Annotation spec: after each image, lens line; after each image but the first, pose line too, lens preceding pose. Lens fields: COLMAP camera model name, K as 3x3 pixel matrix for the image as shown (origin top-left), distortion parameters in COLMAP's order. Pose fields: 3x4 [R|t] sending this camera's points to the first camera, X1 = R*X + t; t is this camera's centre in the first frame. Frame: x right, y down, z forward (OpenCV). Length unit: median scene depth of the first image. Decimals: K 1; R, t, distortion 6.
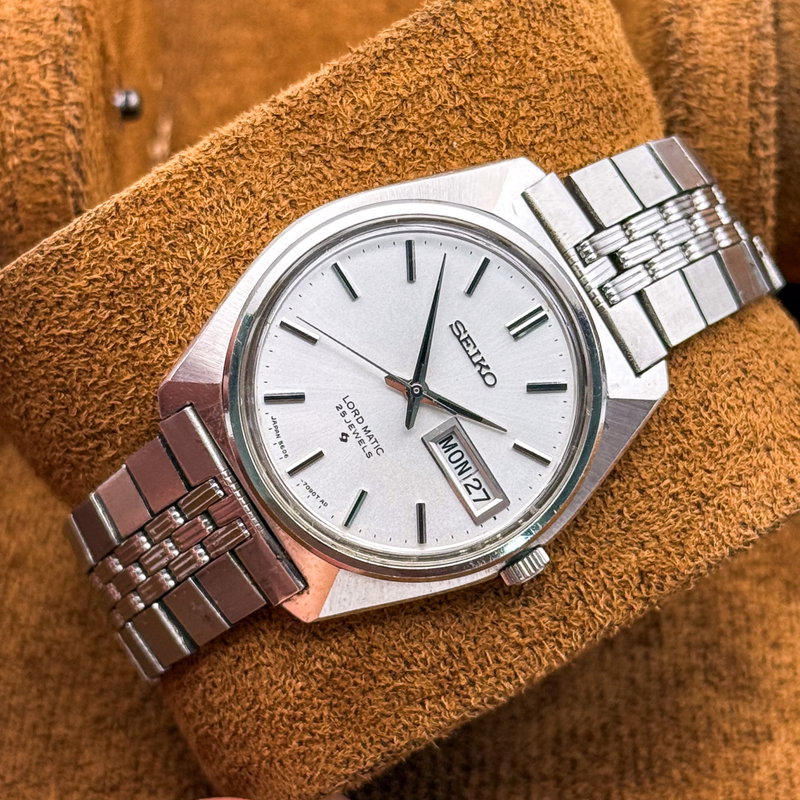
lens RADIAL K [[2550.1, 0, 400.0], [0, 2550.1, 400.0], [0, 0, 1]] dist [-0.139531, 9.089508]
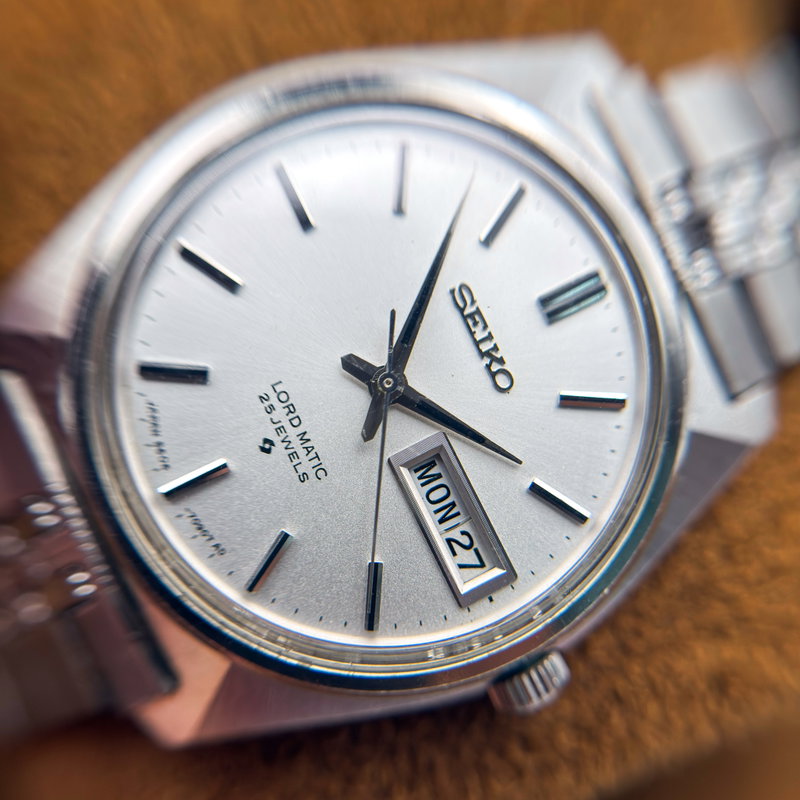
lens RADIAL K [[723.3, 0, 401.9], [0, 723.3, 408.7], [0, 0, 1]] dist [0.270061, 0.000723]
pose [[0.993906, 0.106621, 0.027982, 0.005313], [-0.104509, 0.992170, -0.068386, 0.014370], [-0.035054, 0.065045, 0.997266, 0.816843]]
